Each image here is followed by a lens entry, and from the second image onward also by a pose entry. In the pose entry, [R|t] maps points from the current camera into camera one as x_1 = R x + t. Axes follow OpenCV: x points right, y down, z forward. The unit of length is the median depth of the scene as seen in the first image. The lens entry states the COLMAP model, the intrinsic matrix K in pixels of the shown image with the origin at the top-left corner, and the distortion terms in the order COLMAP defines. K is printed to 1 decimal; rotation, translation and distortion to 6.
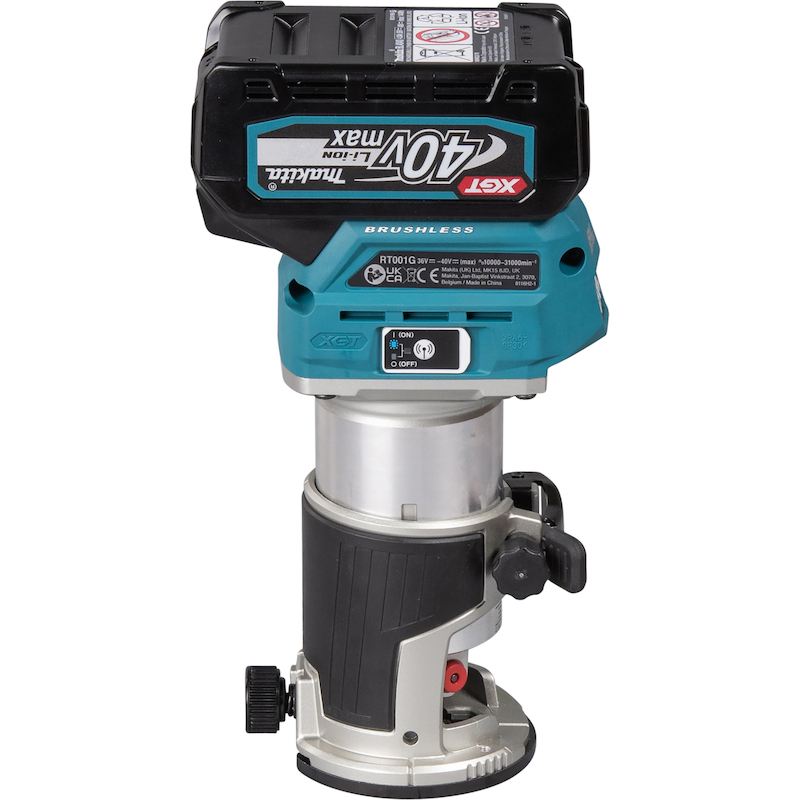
lens RADIAL K [[4984.9, 0, 400.0], [0, 4984.9, 400.0], [0, 0, 1]] dist [-0.745923, -14.920622]
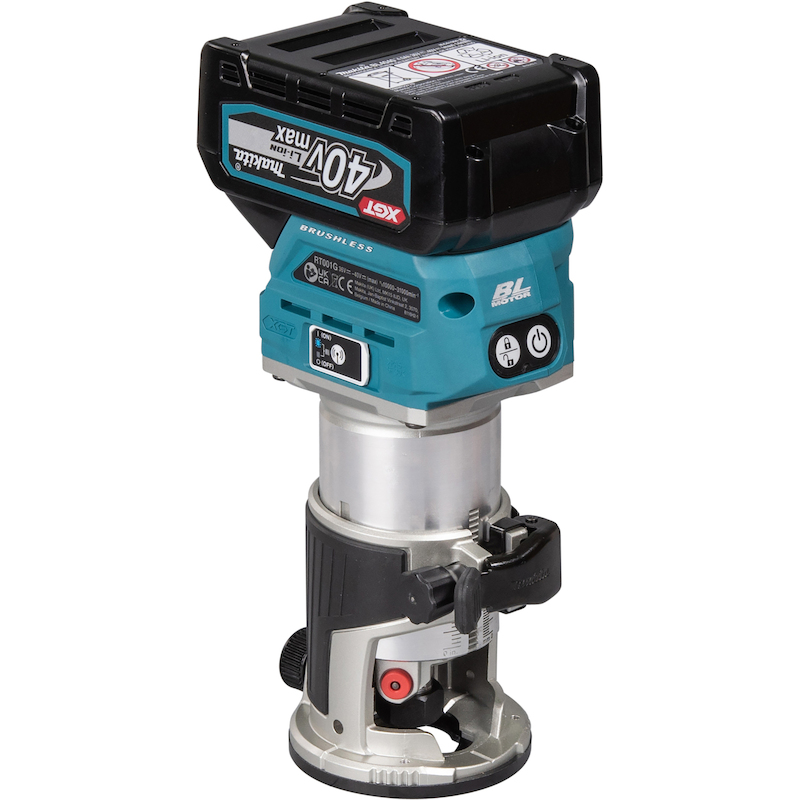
lens RADIAL K [[4984.9, 0, 400.0], [0, 4984.9, 400.0], [0, 0, 1]] dist [-0.745923, -14.920622]
pose [[0.699675, 0.244579, -0.671294, 0.714827], [-0.243703, 0.964931, 0.097556, -0.105723], [0.671612, 0.095339, 0.734743, 0.249255]]
